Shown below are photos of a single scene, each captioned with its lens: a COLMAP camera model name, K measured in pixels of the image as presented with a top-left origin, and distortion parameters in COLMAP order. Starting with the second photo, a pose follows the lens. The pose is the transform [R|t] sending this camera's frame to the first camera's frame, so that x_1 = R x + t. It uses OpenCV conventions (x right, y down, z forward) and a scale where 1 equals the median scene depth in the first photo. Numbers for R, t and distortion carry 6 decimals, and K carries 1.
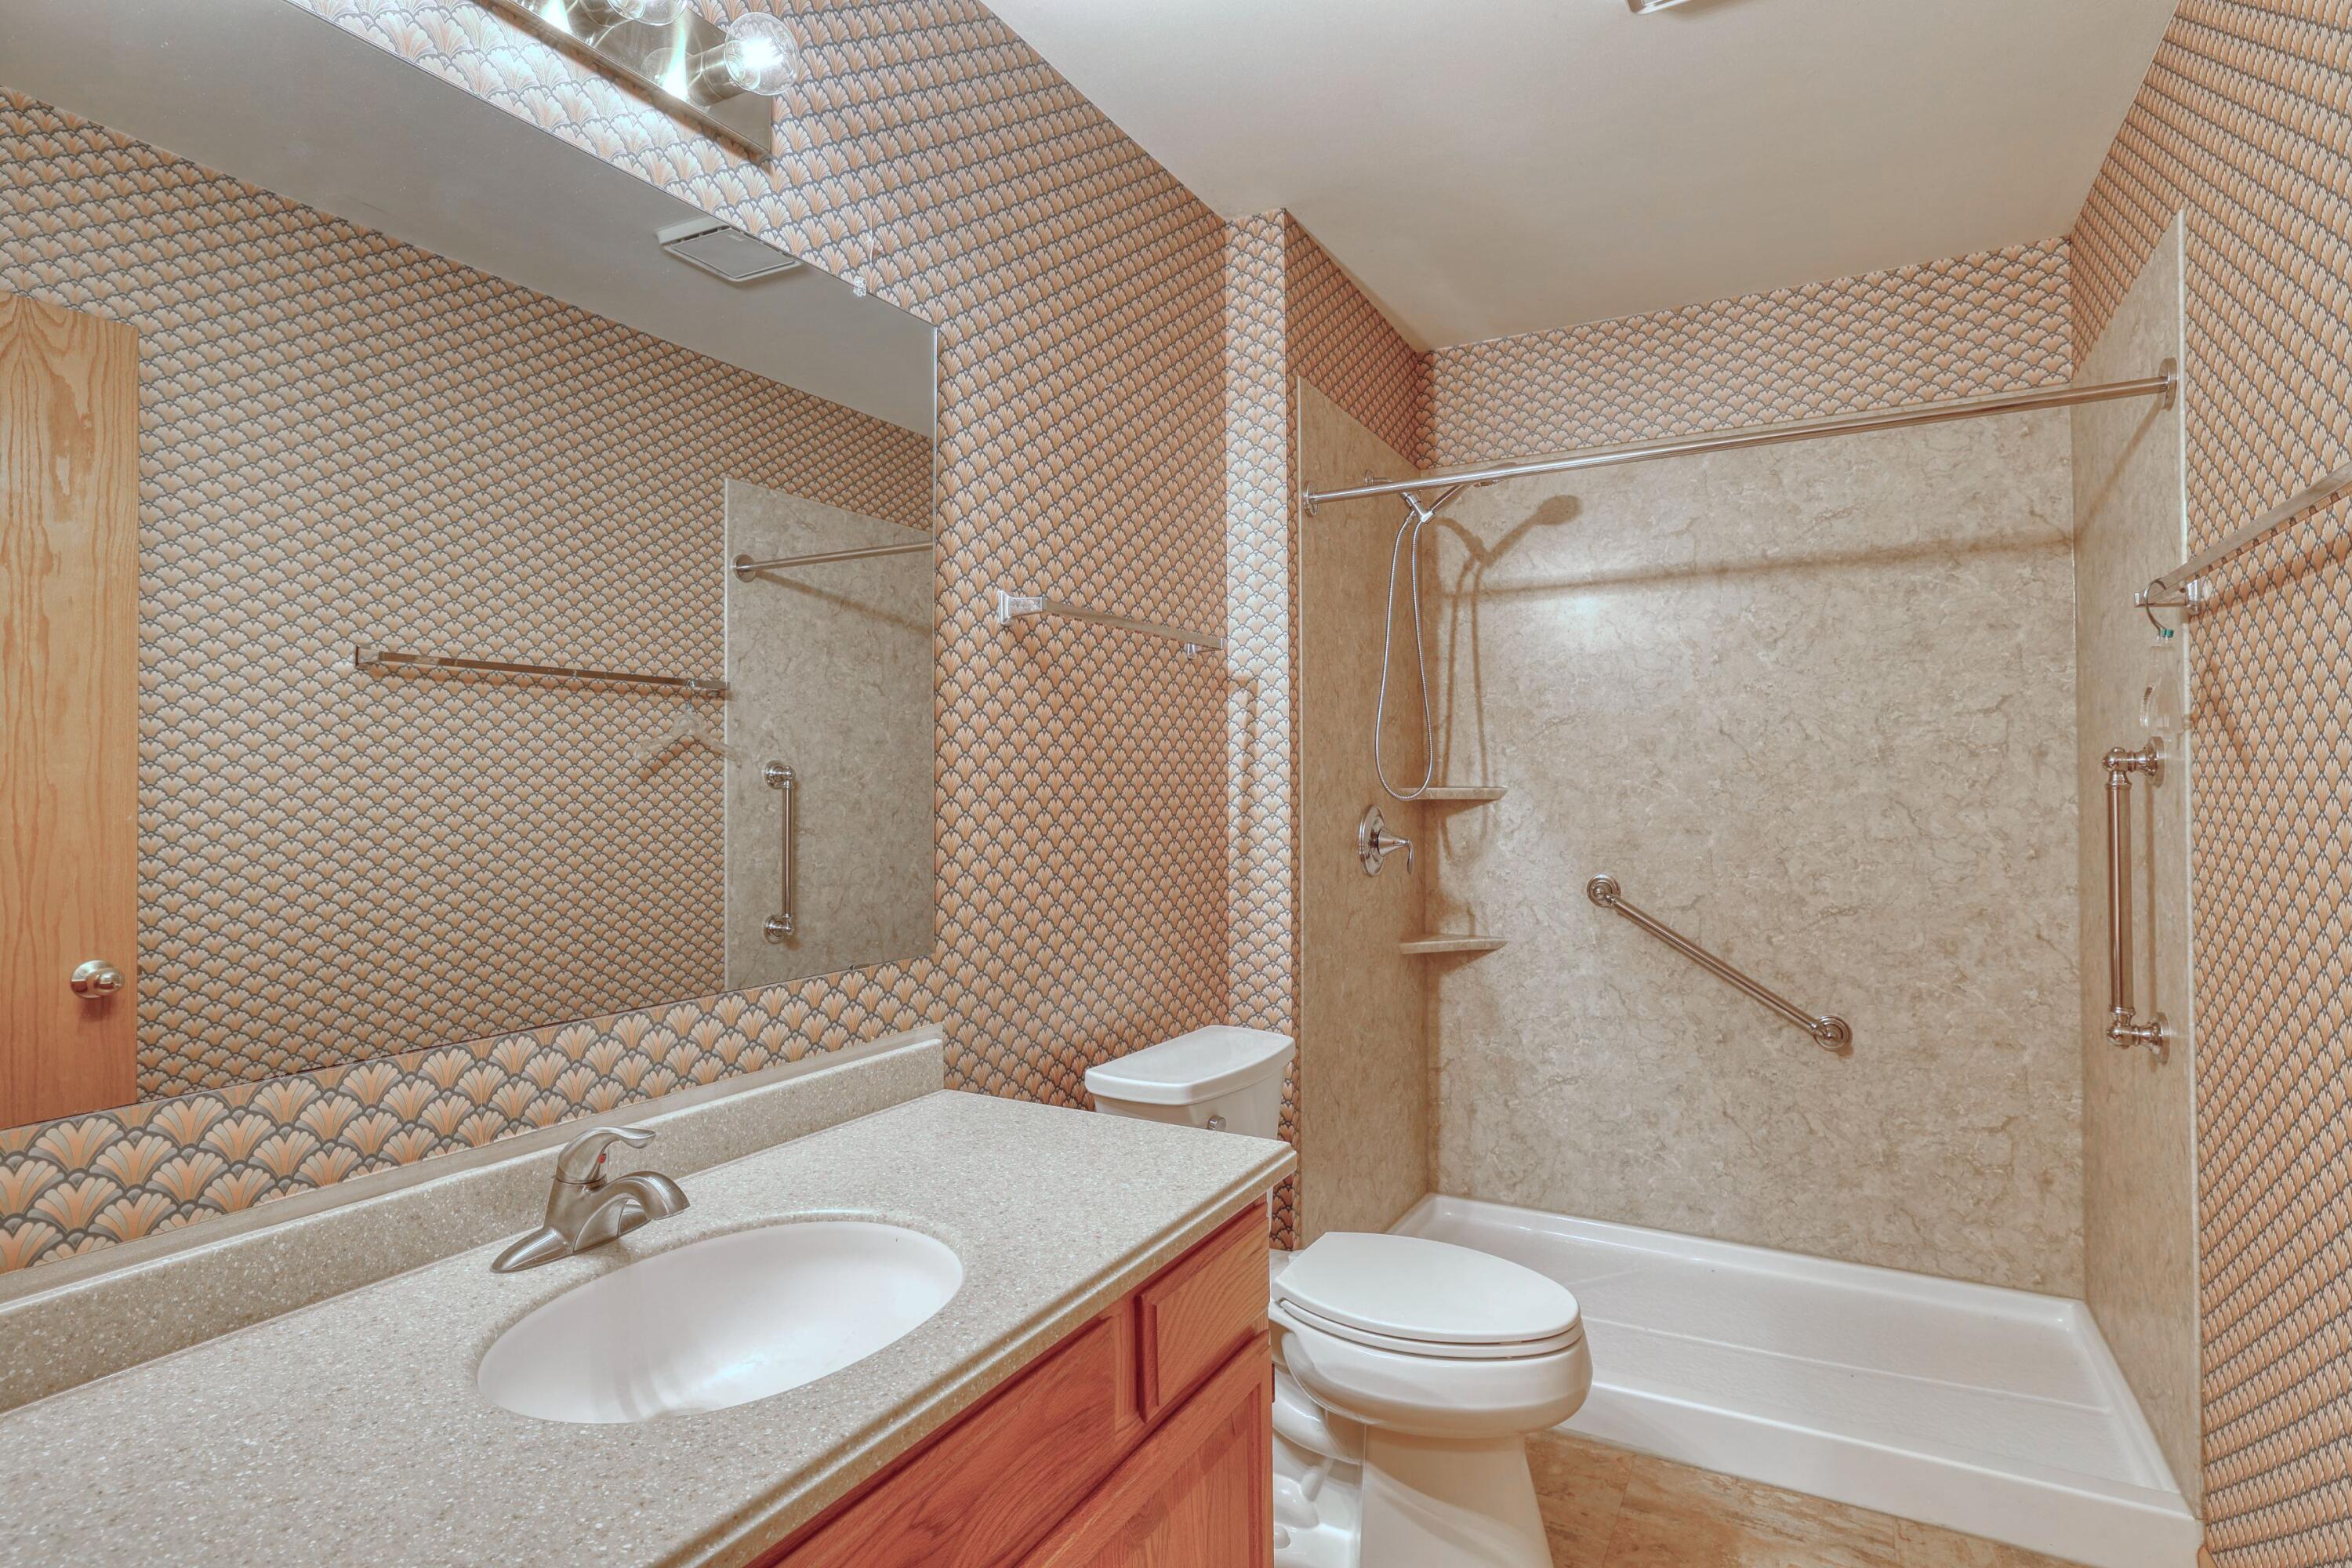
lens RADIAL K [[1208.4, 0, 1176.0], [0, 1208.4, 784.0], [0, 0, 1]] dist [-0.000155, -0.000012]
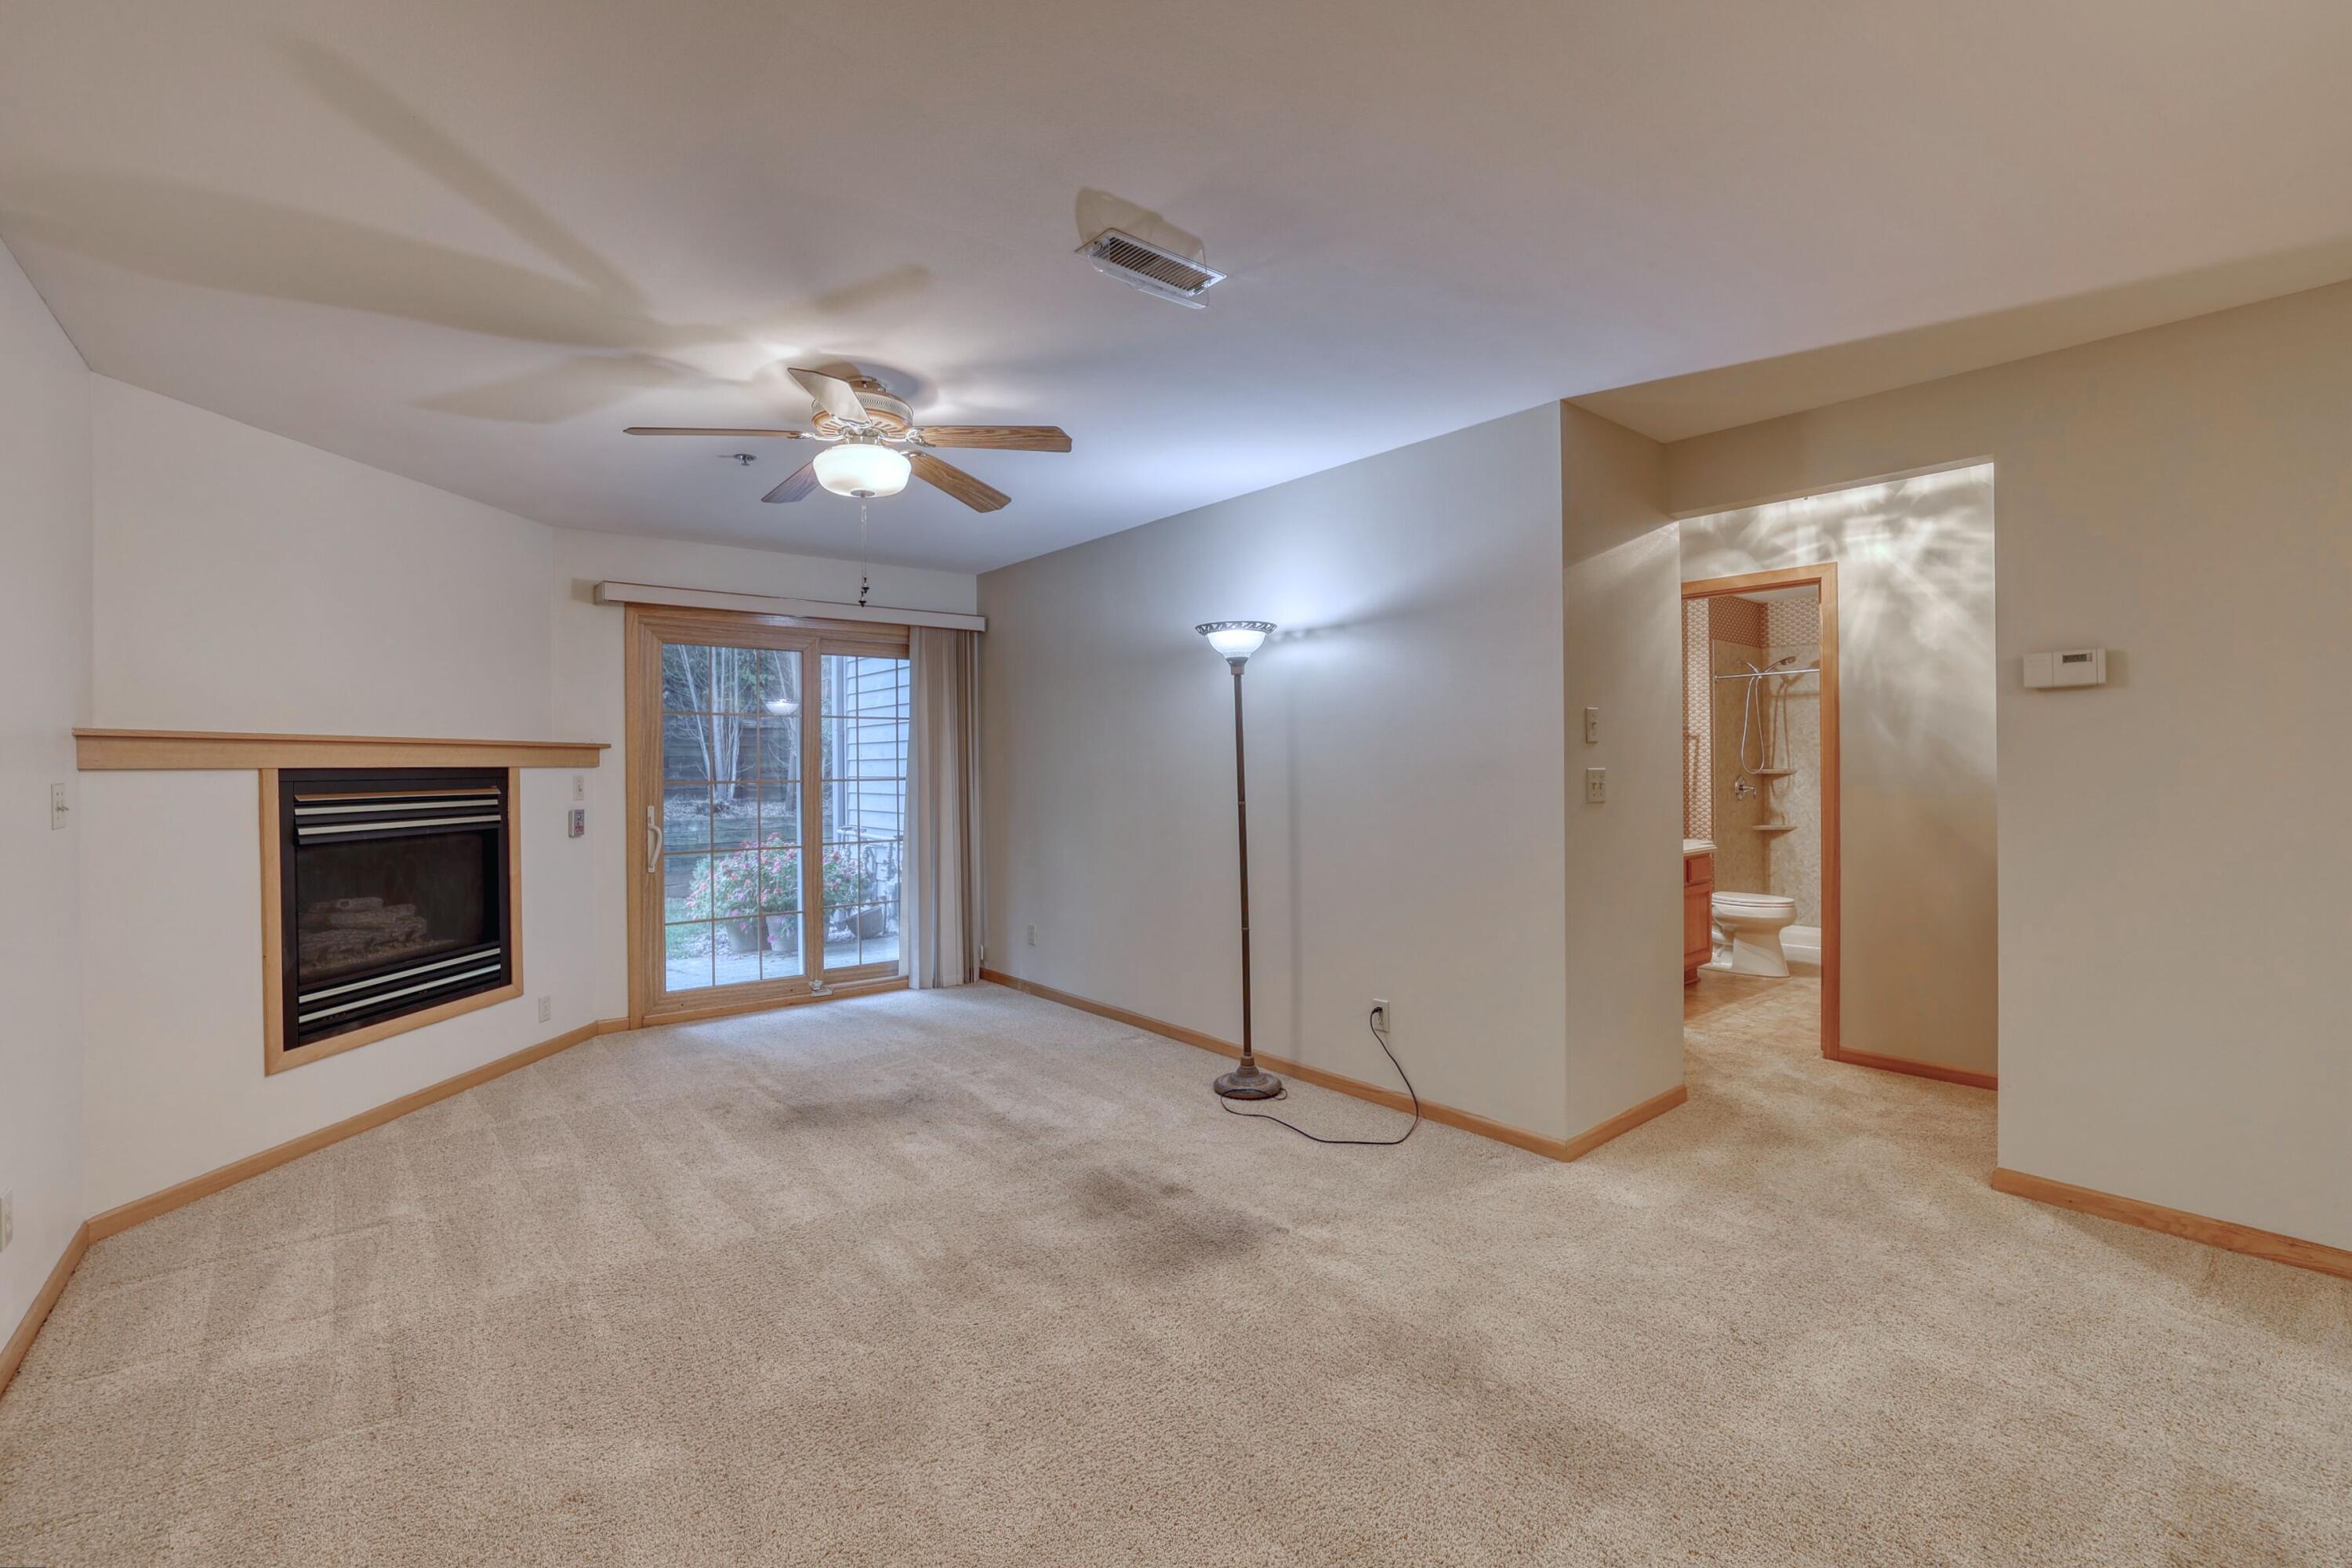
lens RADIAL K [[1027.5, 0, 1178.1], [0, 1027.5, 773.1], [0, 0, 1]] dist [-0.048411, 0.020020]
pose [[0.933723, -0.003369, -0.357979, -0.203991], [0.007268, 0.999928, 0.009548, -0.019833], [0.357921, -0.011517, 0.933681, -1.573783]]
